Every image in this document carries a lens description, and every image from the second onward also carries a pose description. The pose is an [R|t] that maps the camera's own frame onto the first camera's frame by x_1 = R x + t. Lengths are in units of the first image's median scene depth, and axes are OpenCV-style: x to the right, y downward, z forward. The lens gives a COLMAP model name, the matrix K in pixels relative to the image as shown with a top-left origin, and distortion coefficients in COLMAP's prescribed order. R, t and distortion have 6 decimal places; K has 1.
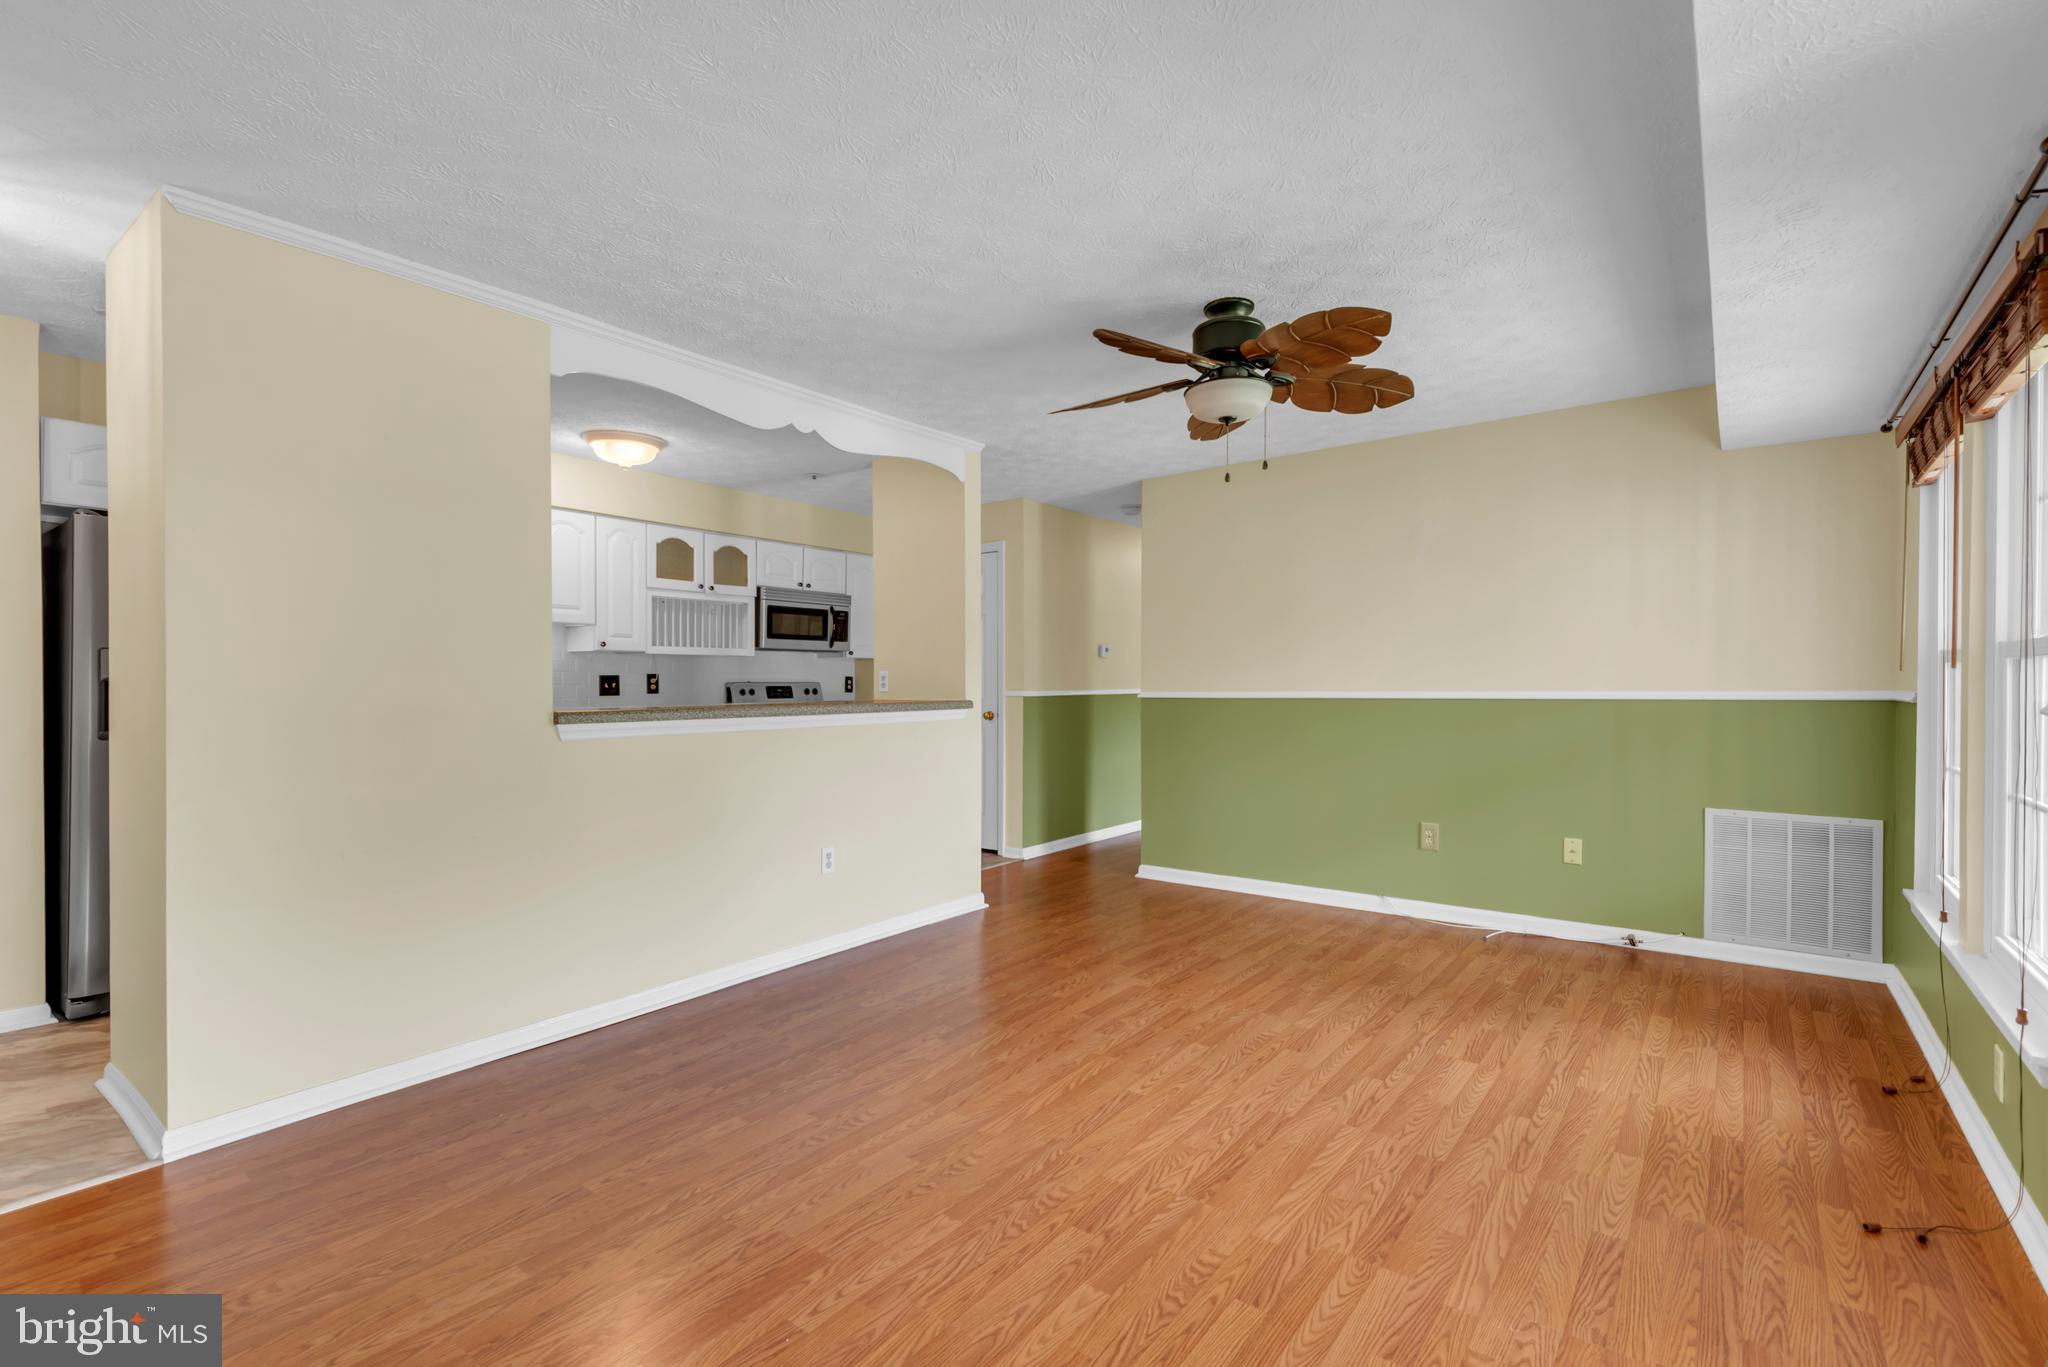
lens RADIAL K [[920.6, 0, 1017.8], [0, 920.6, 684.0], [0, 0, 1]] dist [0.011034, -0.000568]
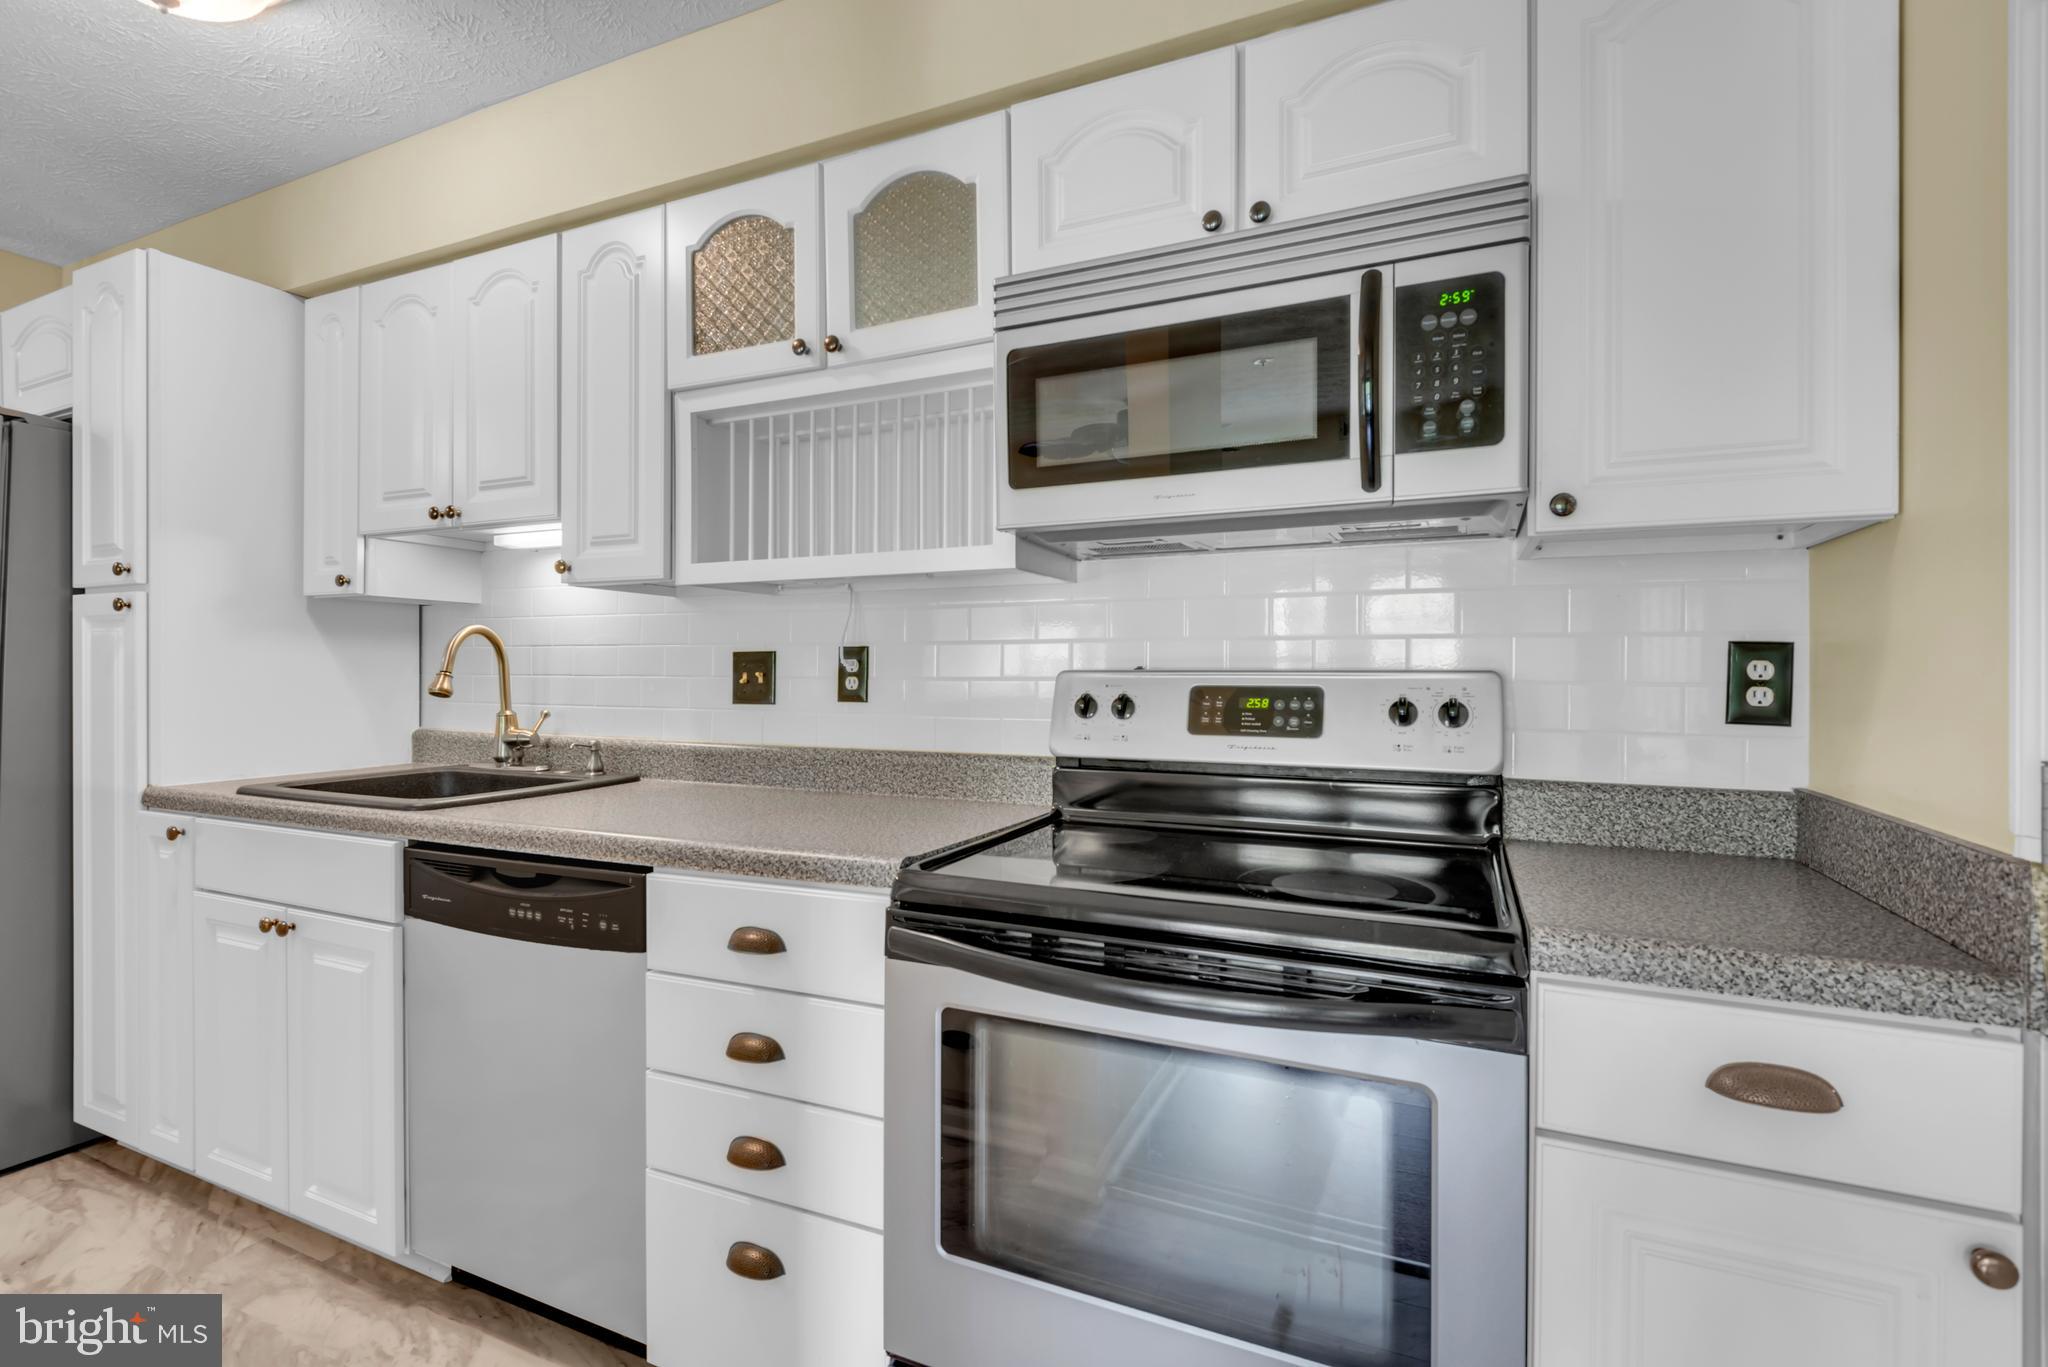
lens RADIAL K [[920.6, 0, 1018.8], [0, 920.6, 683.8], [0, 0, 1]] dist [0.011034, -0.000568]
pose [[0.219814, 0.012127, -0.975466, -0.035047], [-0.003639, 0.999926, 0.011611, -0.000959], [0.975535, 0.000997, 0.219842, 0.981700]]
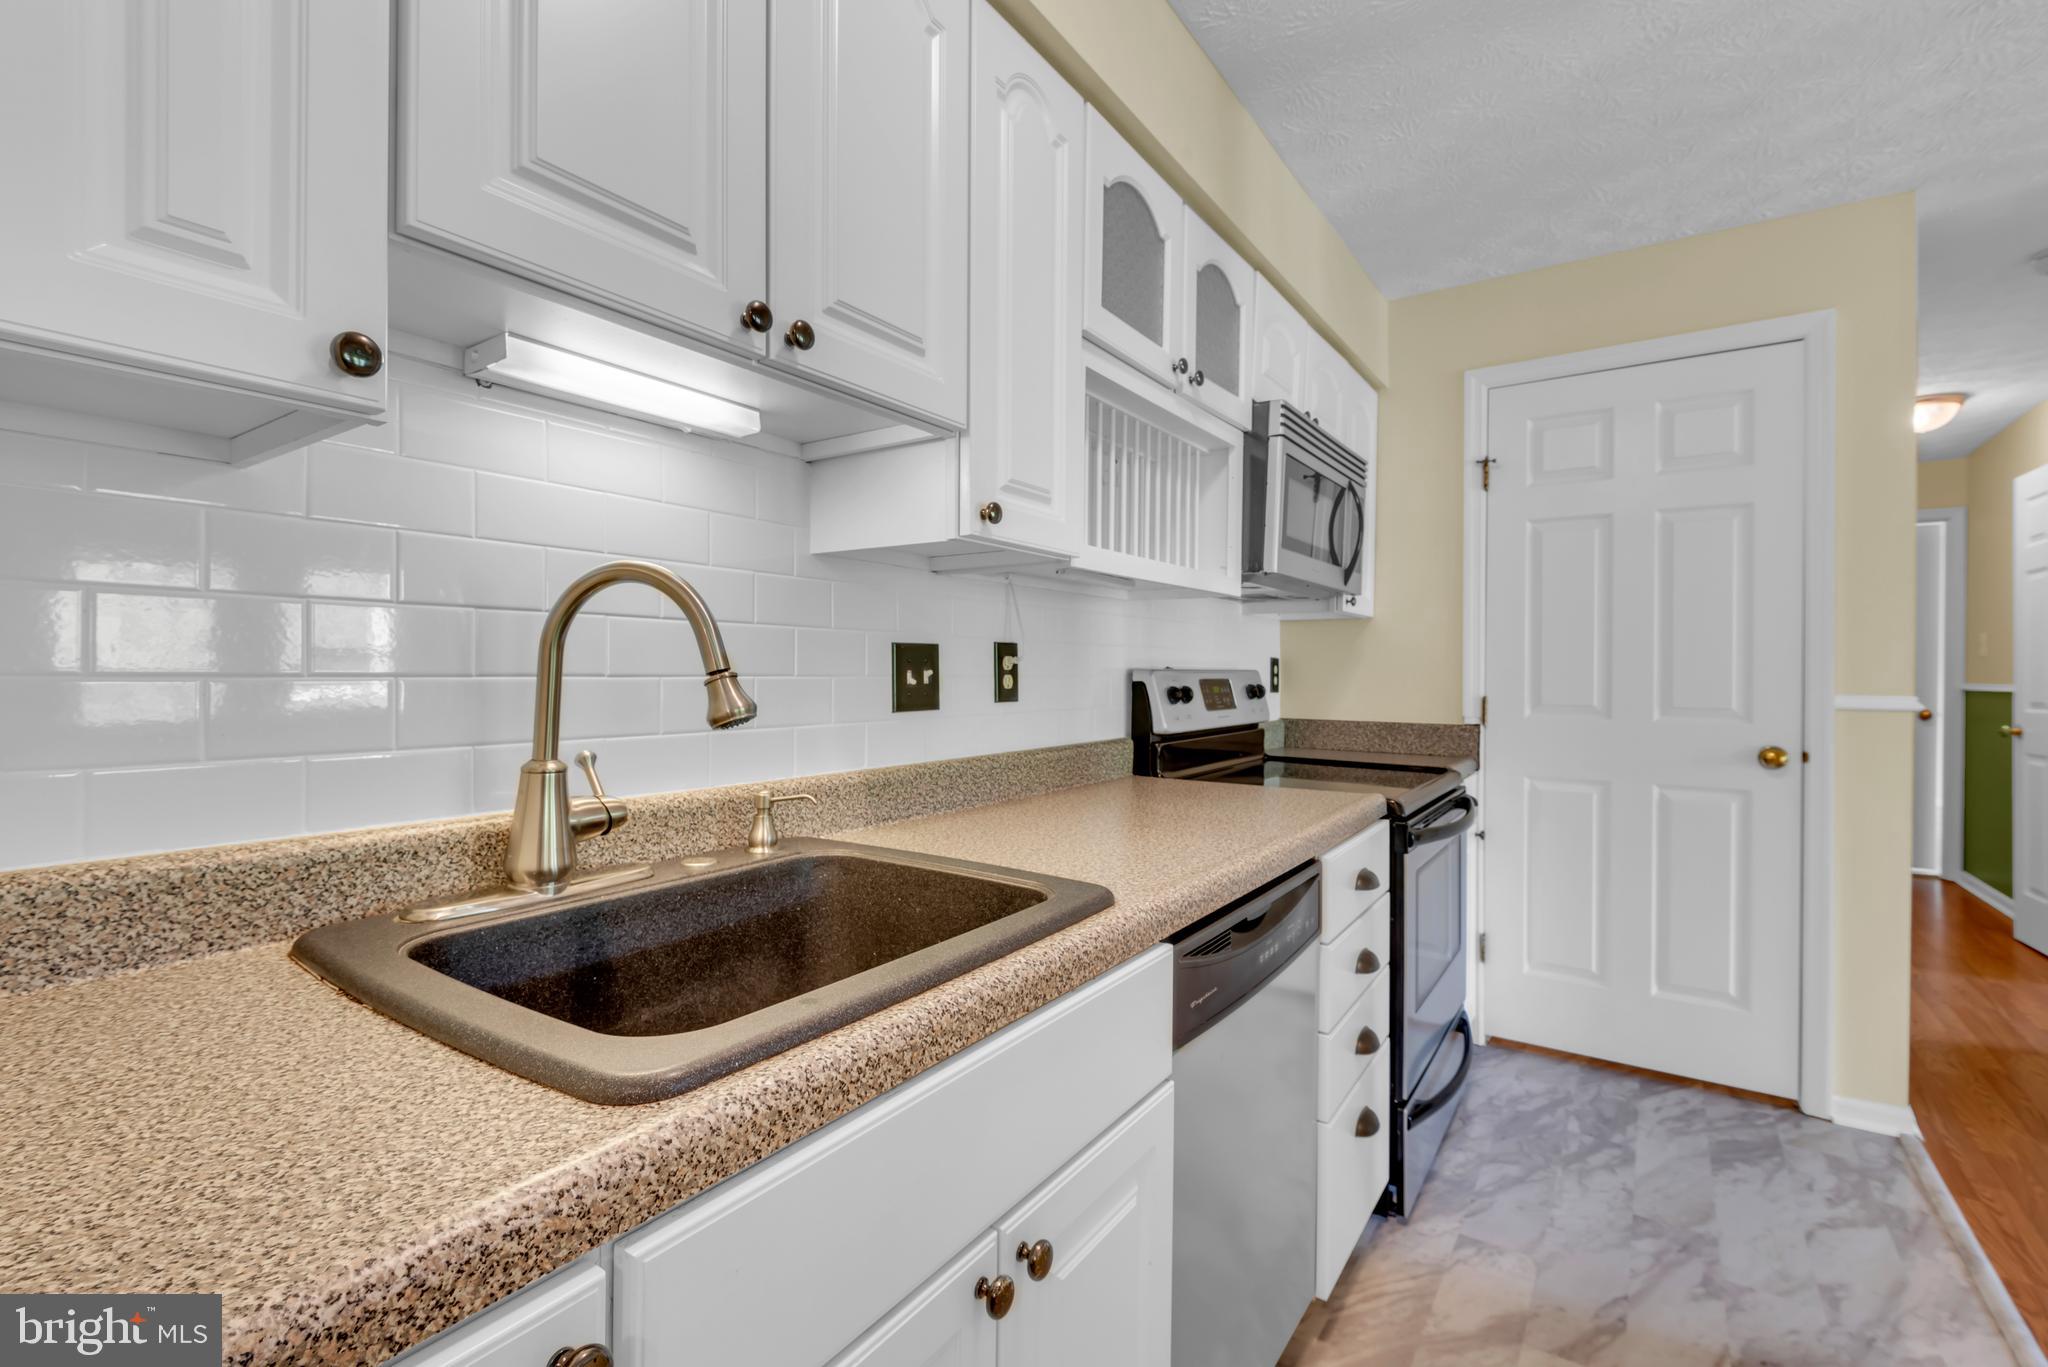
lens RADIAL K [[920.6, 0, 1014.8], [0, 920.6, 671.8], [0, 0, 1]] dist [0.011034, -0.000568]
pose [[0.999124, 0.006273, 0.041363, -0.405275], [-0.006314, 0.999980, 0.000881, -0.000603], [-0.041357, -0.001141, 0.999144, 0.670371]]
